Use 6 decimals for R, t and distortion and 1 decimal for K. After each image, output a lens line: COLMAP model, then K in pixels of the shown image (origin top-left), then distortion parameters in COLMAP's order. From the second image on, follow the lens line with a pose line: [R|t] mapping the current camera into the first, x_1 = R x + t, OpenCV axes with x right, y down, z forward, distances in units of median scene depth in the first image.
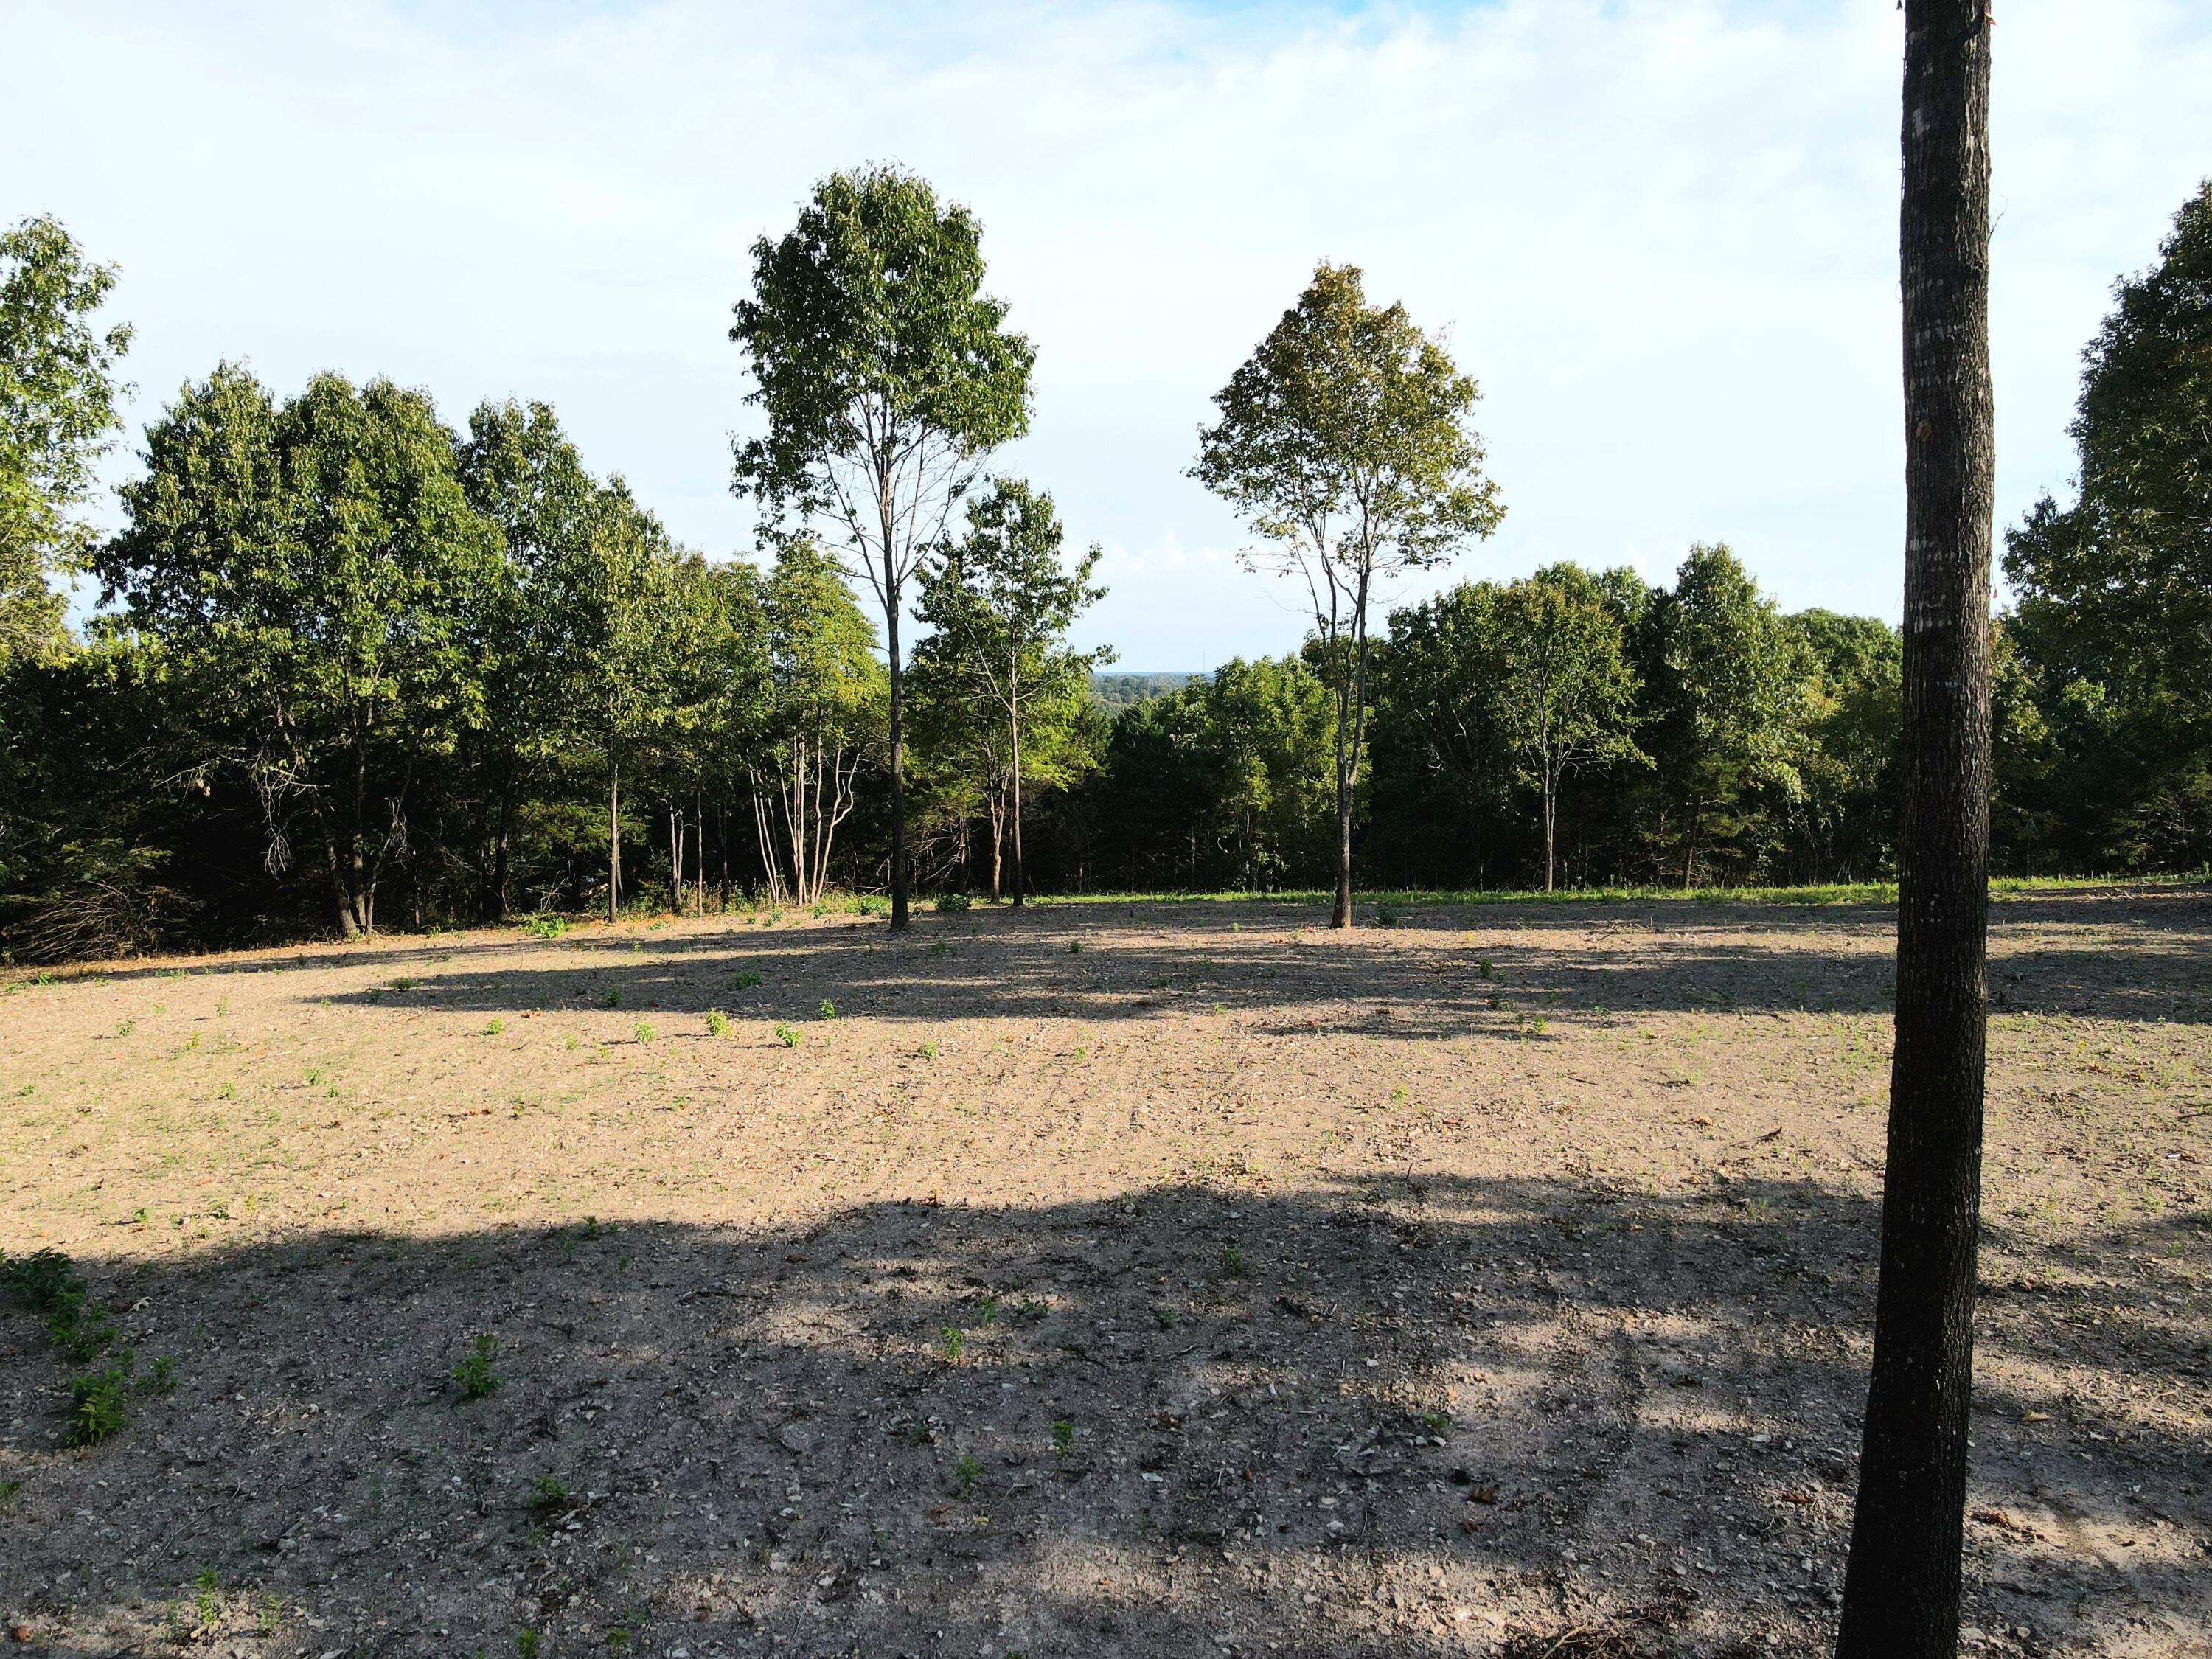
lens RADIAL K [[1623.7, 0, 1105.7], [0, 1623.7, 817.9], [0, 0, 1]] dist [0.014178, 0.006077]
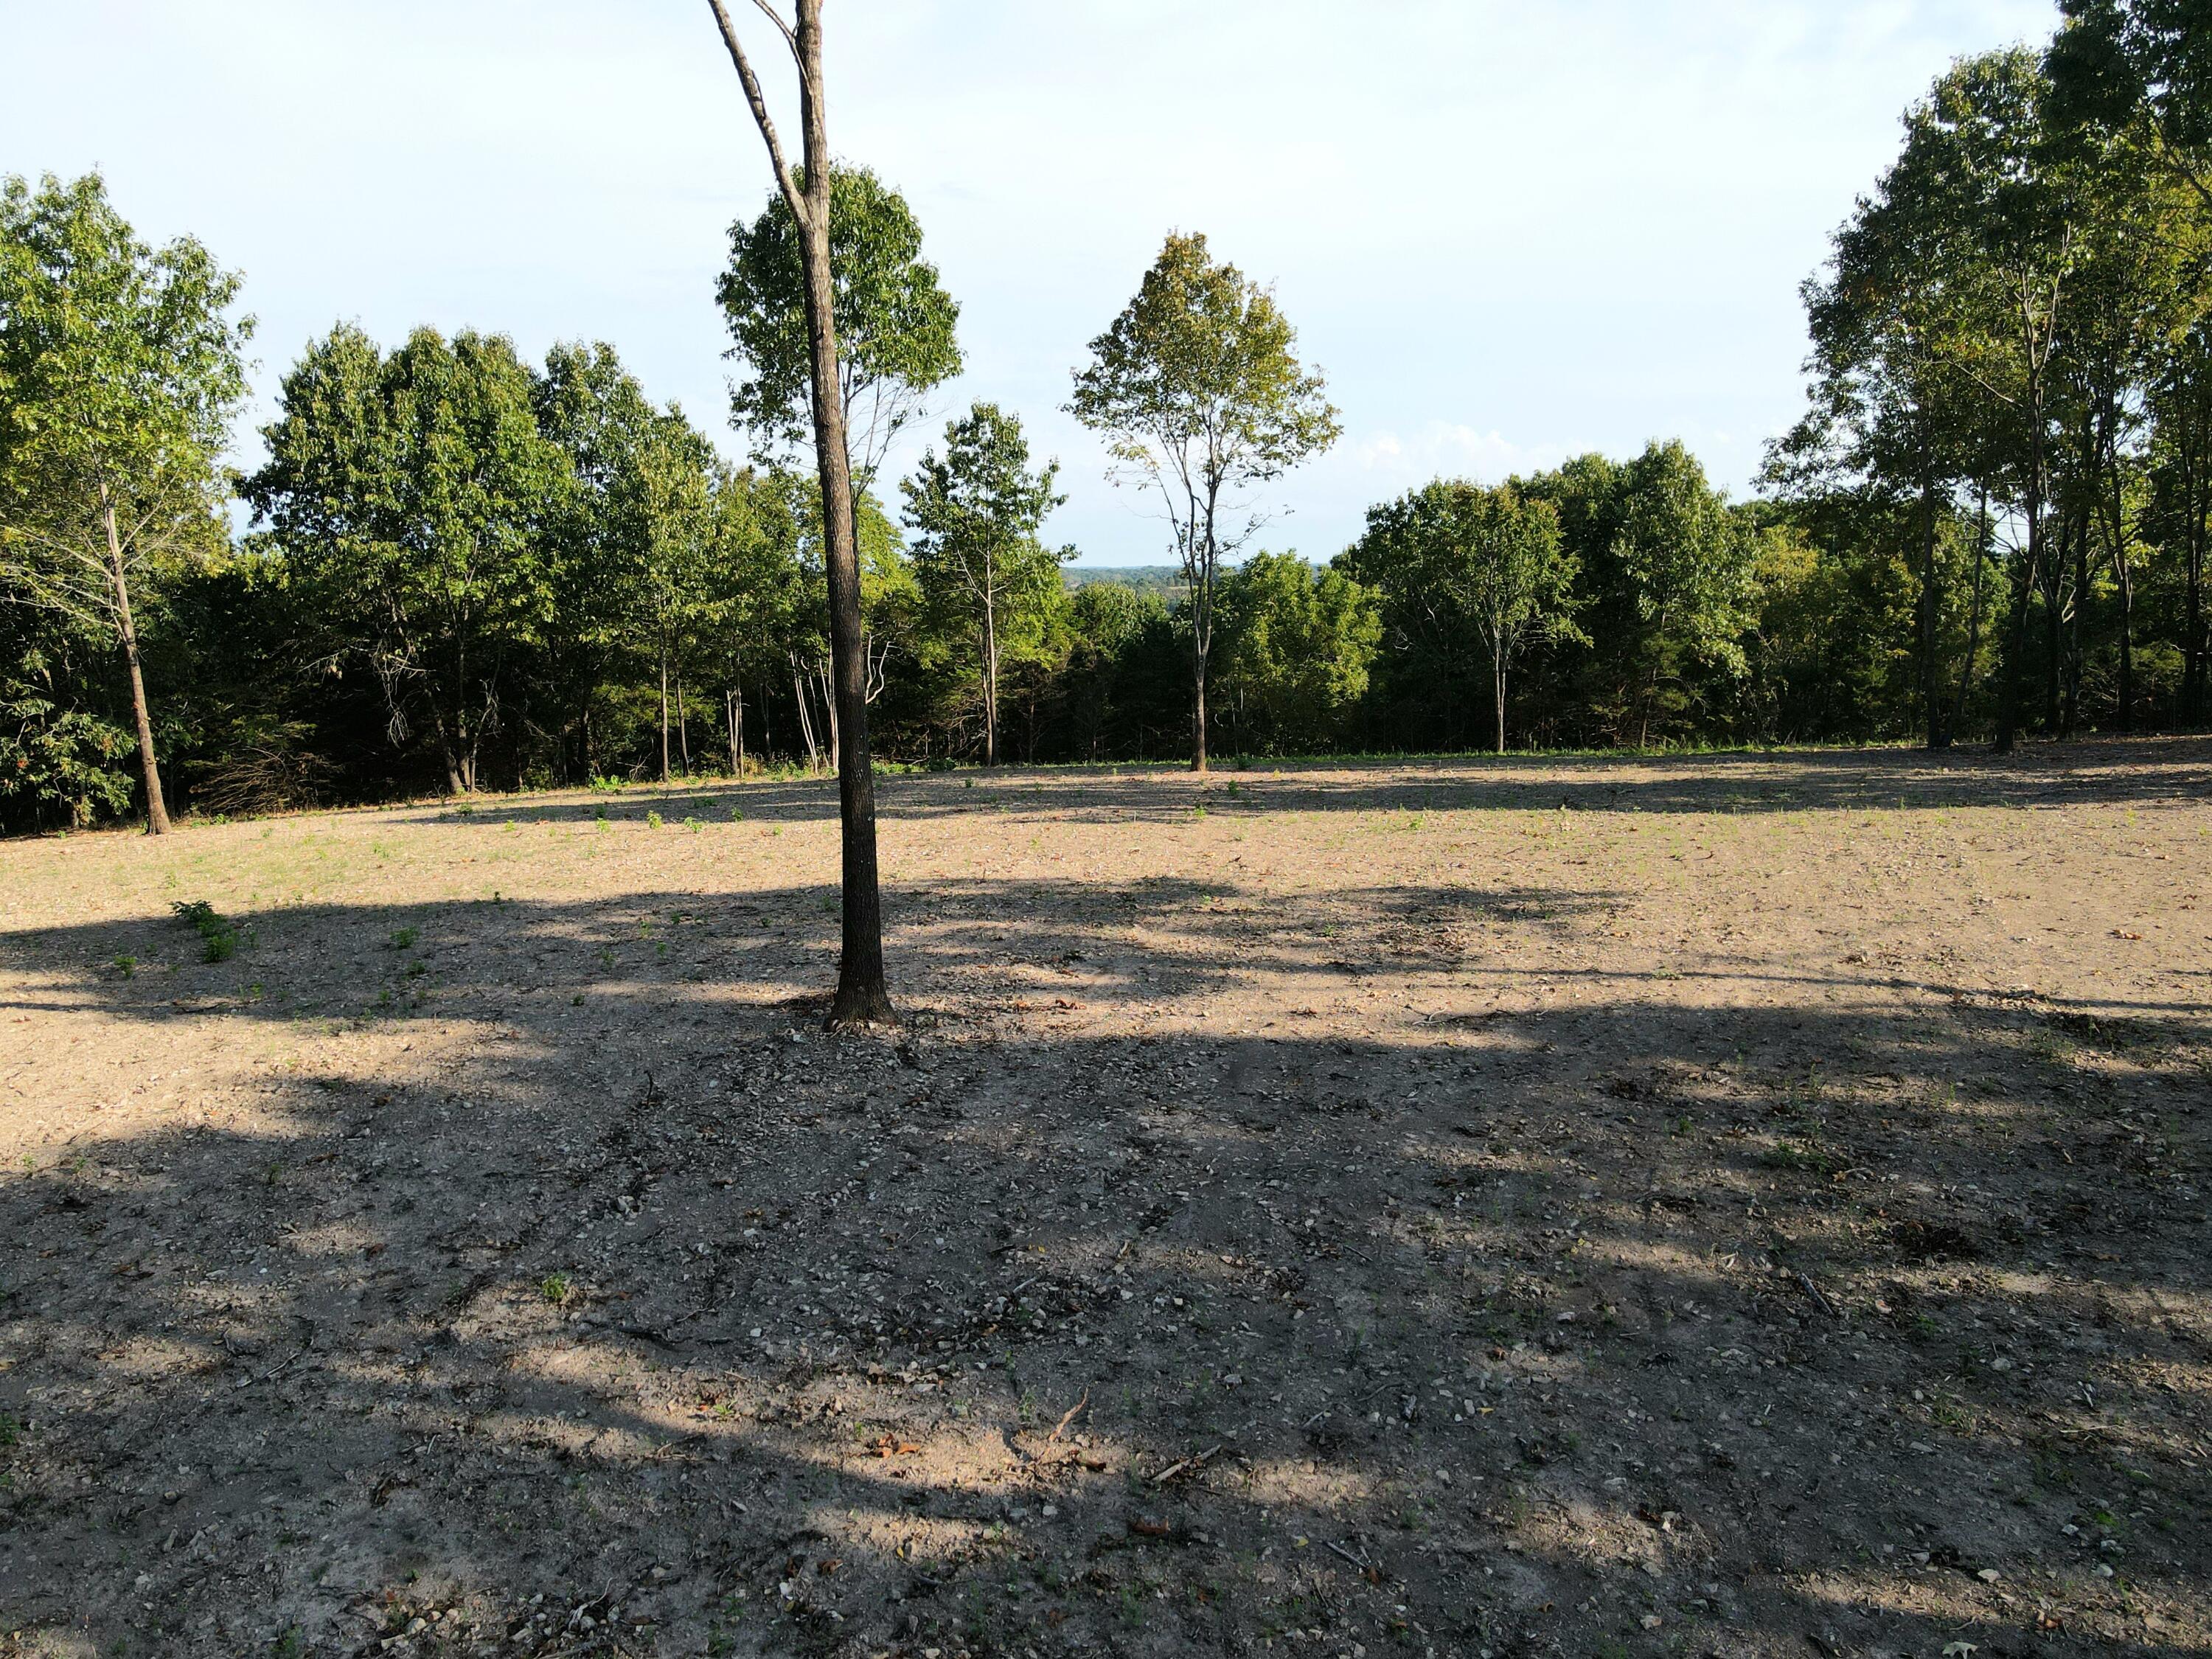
lens RADIAL K [[1623.7, 0, 1105.7], [0, 1623.7, 817.9], [0, 0, 1]] dist [0.014178, 0.006077]
pose [[0.996228, -0.001427, -0.086767, 0.136081], [0.007043, 0.997896, 0.064453, 0.016220], [0.086492, -0.064821, 0.994141, -0.187282]]
